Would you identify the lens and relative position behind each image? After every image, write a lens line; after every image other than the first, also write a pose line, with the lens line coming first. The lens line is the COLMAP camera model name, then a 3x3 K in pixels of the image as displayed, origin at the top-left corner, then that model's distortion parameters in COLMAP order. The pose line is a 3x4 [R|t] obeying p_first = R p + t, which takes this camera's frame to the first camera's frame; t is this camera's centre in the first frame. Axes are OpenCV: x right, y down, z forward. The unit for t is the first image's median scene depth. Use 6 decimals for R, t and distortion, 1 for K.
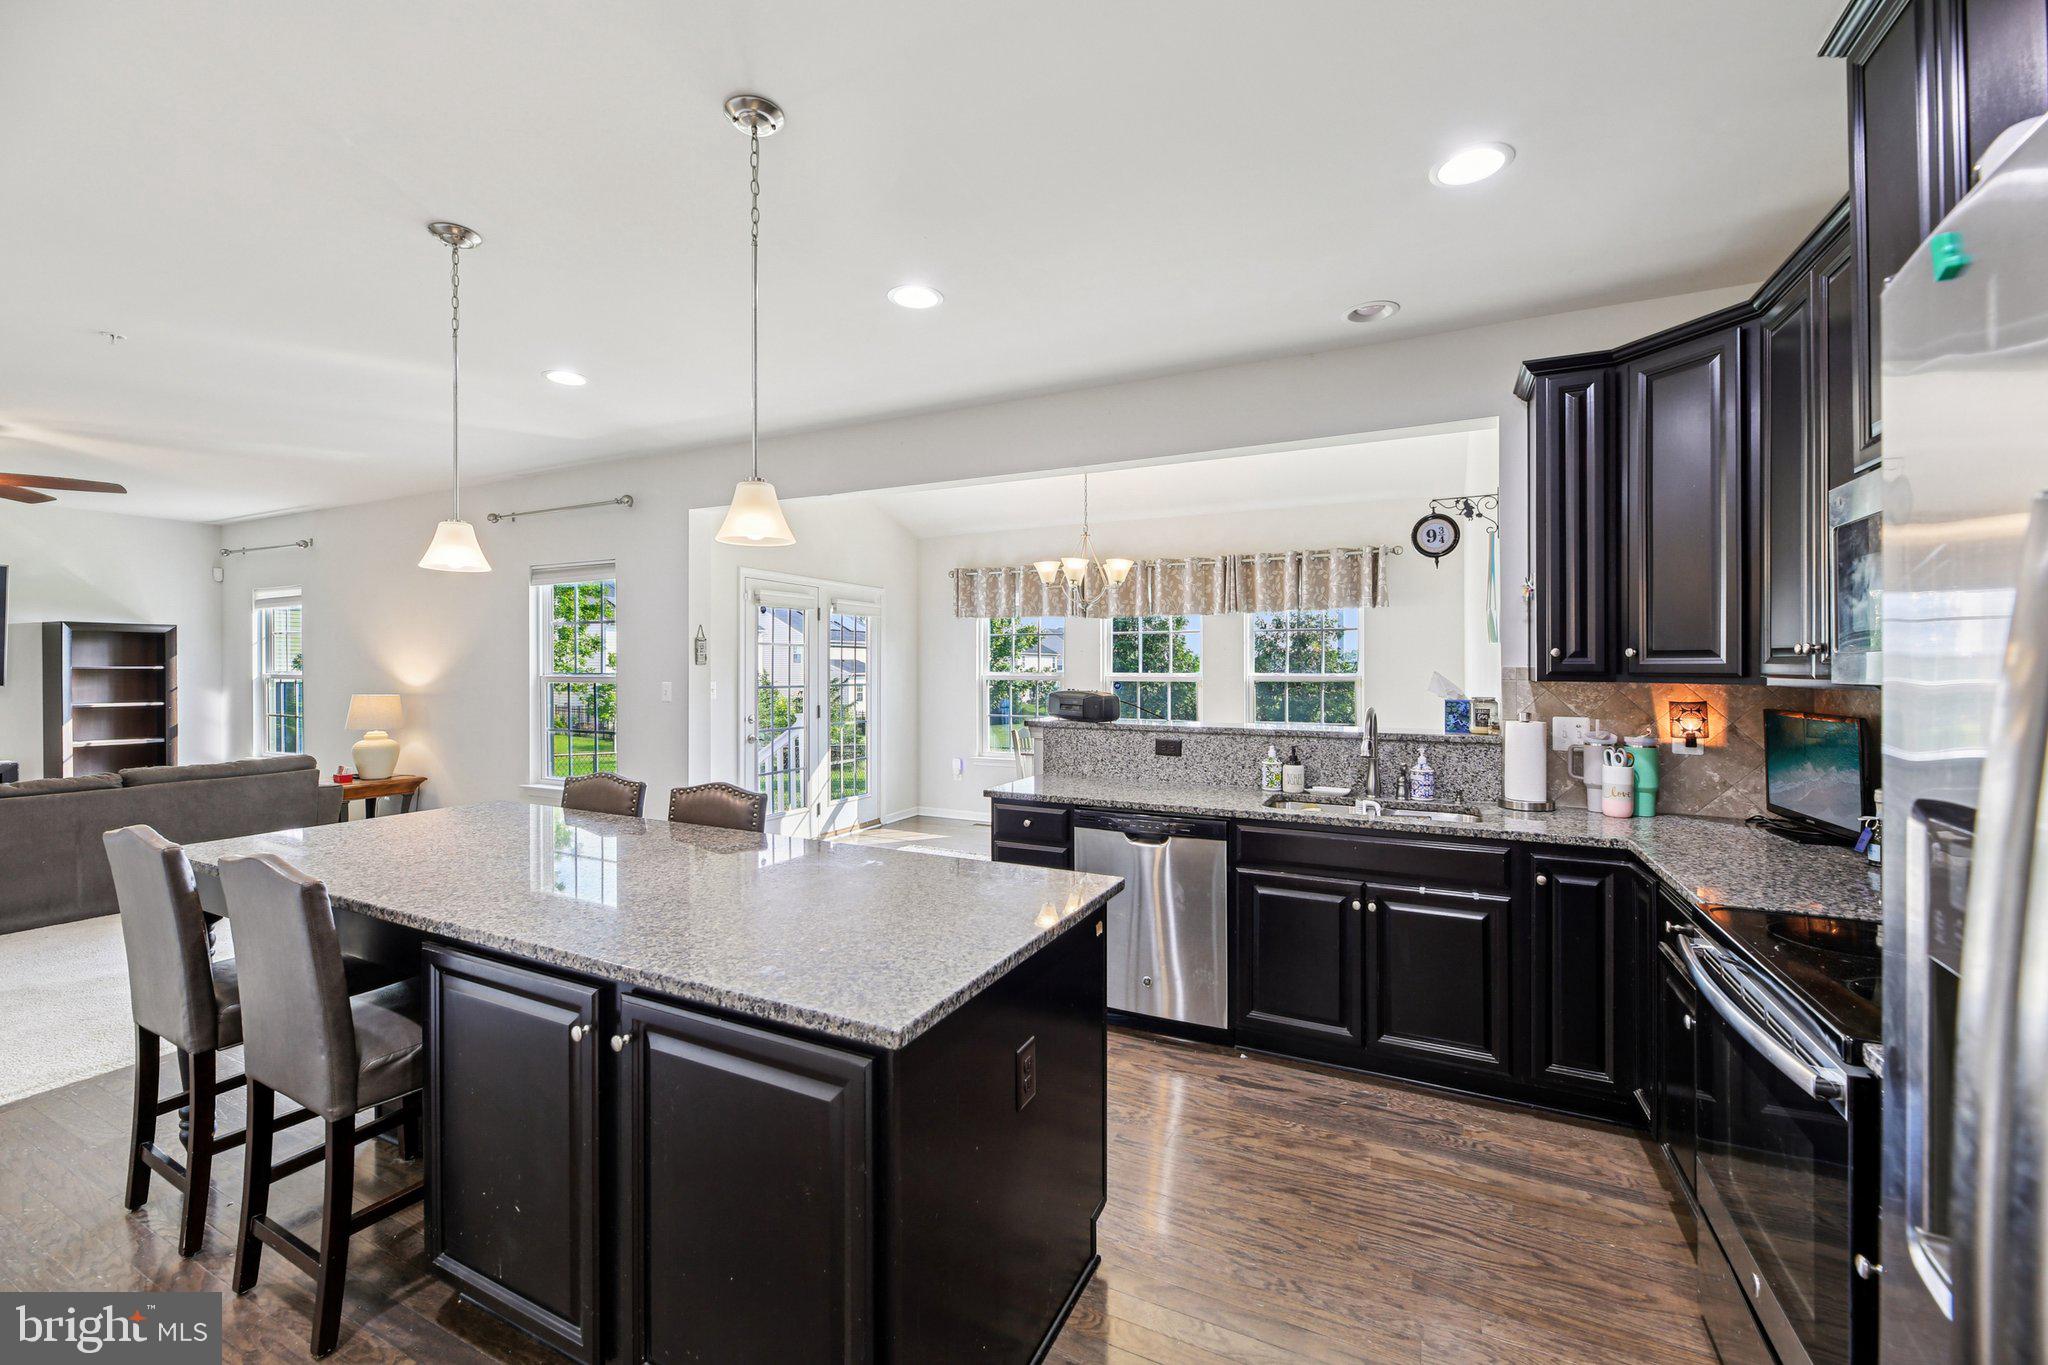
lens RADIAL K [[829.2, 0, 1042.5], [0, 829.2, 669.2], [0, 0, 1]] dist [0.000148, 0.001336]
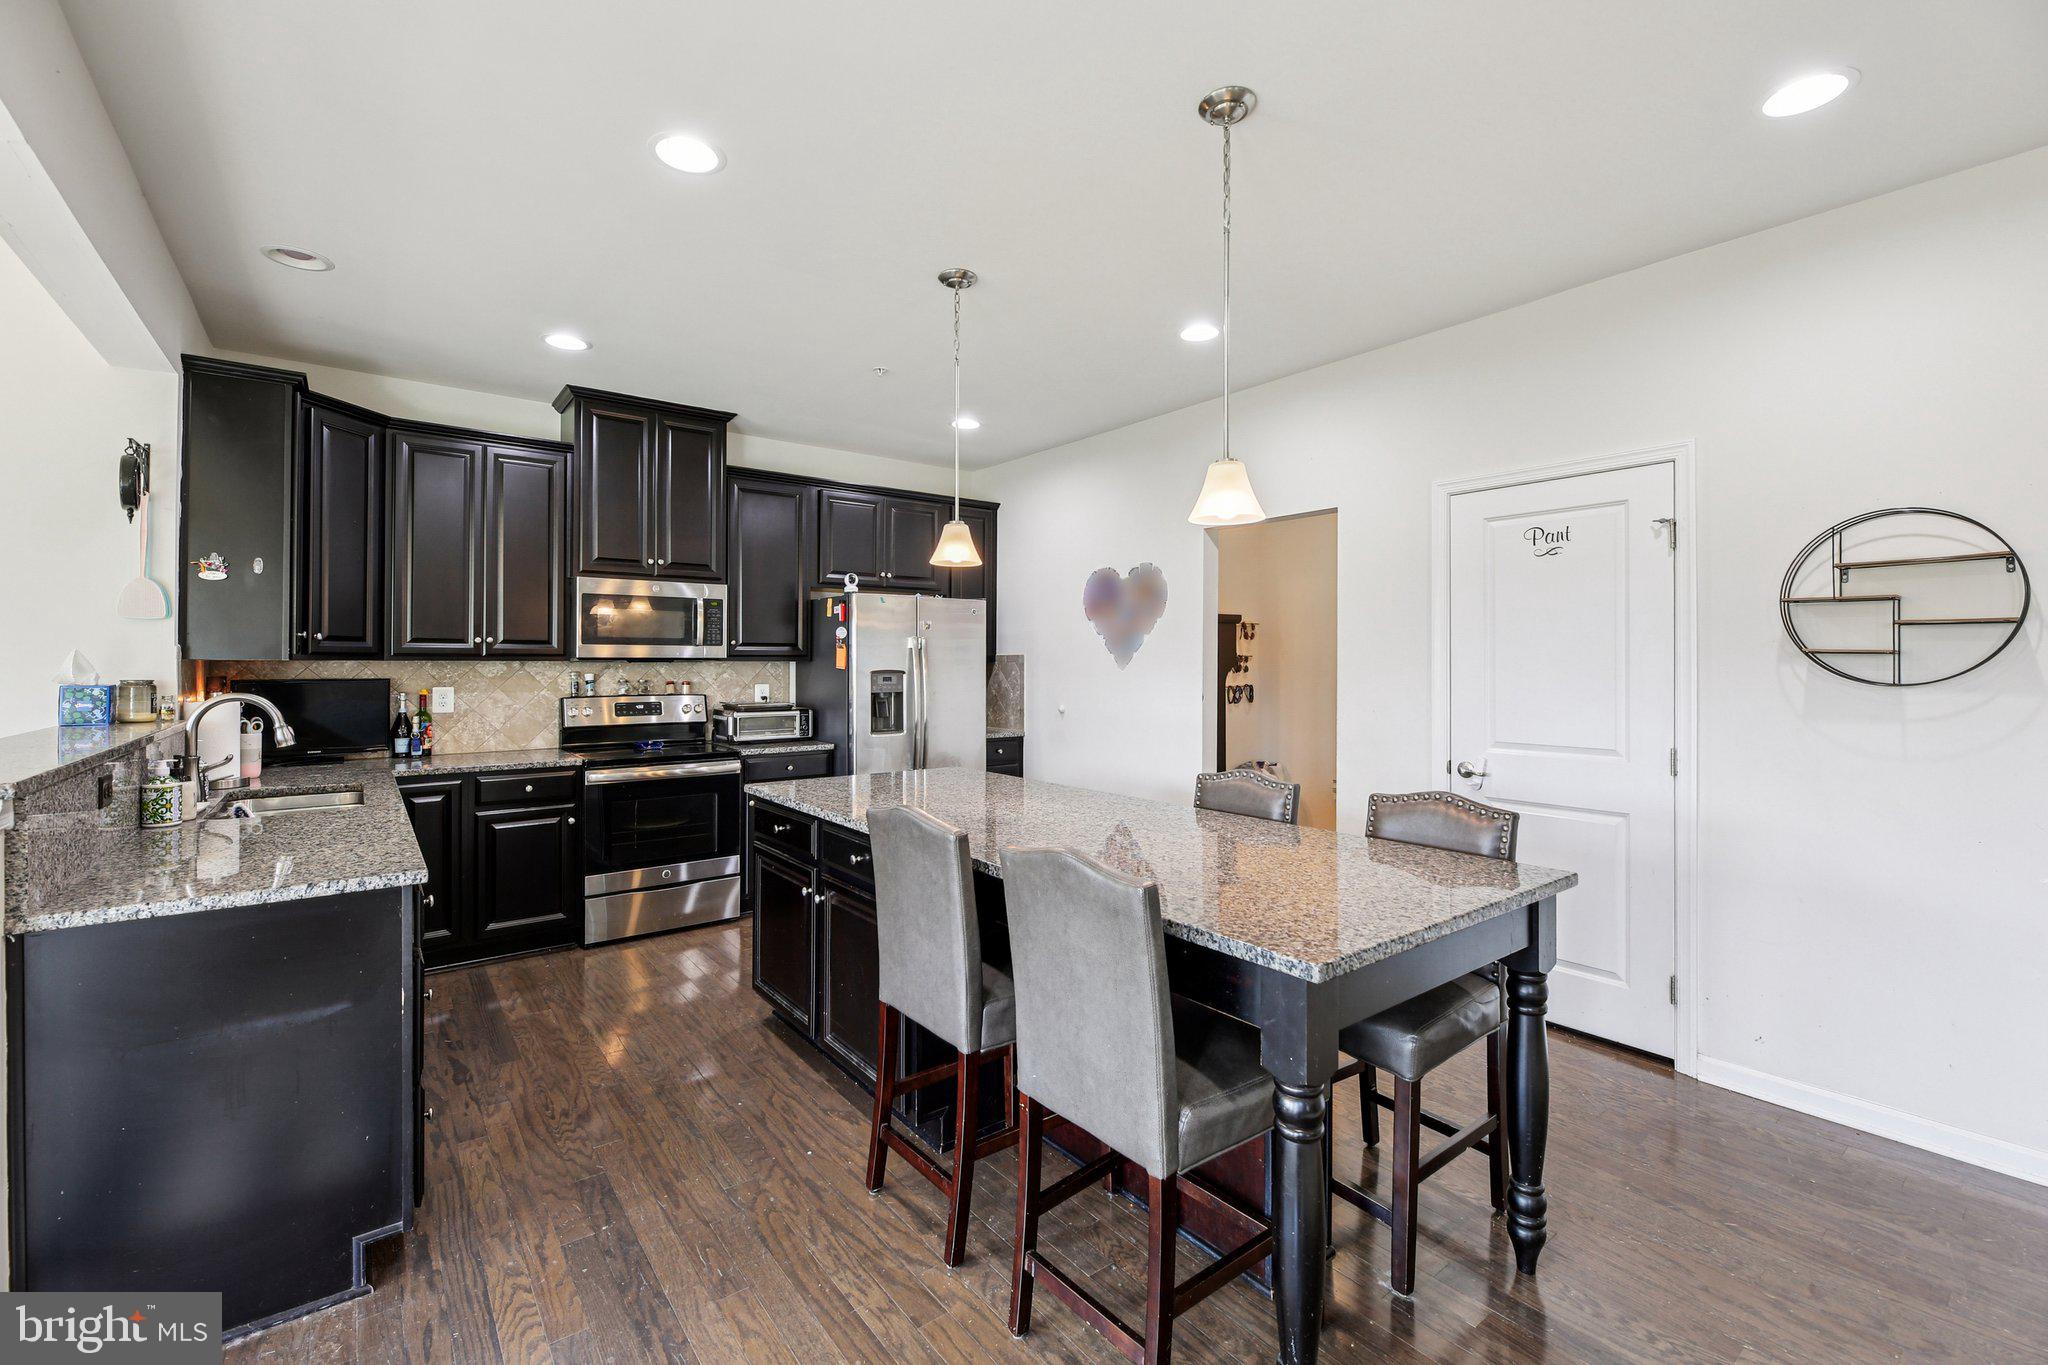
lens RADIAL K [[875.5, 0, 1042.4], [0, 875.5, 657.2], [0, 0, 1]] dist [-0.000213, -0.000852]
pose [[-0.901183, -0.001393, 0.433436, -0.340948], [-0.002513, 0.999995, -0.002011, 0.004214], [-0.433430, -0.002902, -0.901182, 0.679024]]
